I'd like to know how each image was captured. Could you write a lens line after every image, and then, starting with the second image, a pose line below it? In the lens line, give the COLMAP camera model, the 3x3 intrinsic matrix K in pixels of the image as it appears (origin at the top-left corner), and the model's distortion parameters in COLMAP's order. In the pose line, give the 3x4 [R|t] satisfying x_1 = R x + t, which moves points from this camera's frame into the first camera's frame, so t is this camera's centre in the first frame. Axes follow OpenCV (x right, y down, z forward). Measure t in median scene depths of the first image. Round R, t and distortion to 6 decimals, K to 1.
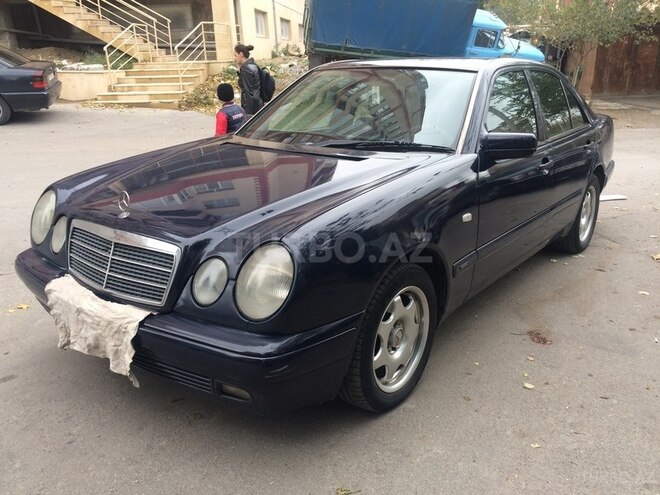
lens RADIAL K [[565.3, 0, 333.4], [0, 565.3, 246.8], [0, 0, 1]] dist [0.080312, -0.098528]
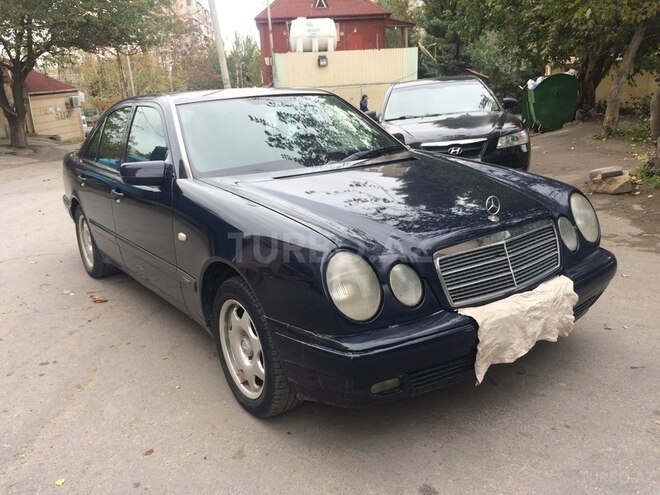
lens RADIAL K [[565.3, 0, 333.4], [0, 565.3, 246.8], [0, 0, 1]] dist [0.080312, -0.098528]
pose [[0.296945, -0.265554, 0.917227, -1.451163], [0.344377, 0.925693, 0.156516, -0.277657], [-0.890634, 0.269395, 0.366330, 0.896754]]
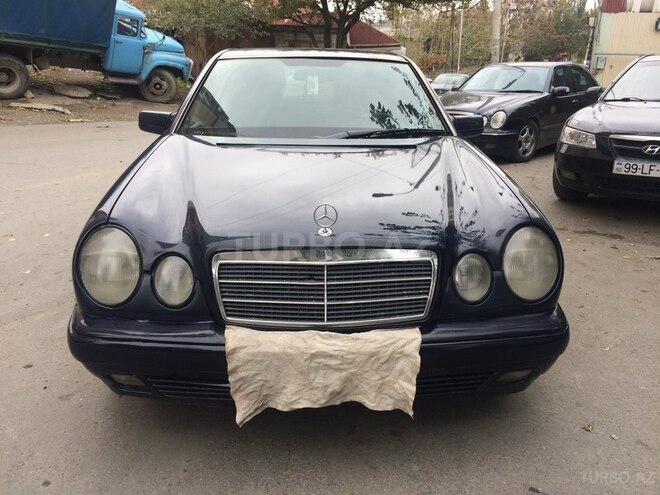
lens RADIAL K [[565.3, 0, 333.4], [0, 565.3, 246.8], [0, 0, 1]] dist [0.080312, -0.098528]
pose [[0.763039, -0.190125, 0.617758, -0.884663], [0.181175, 0.980358, 0.077938, -0.098448], [-0.620441, 0.052453, 0.782497, 0.340554]]
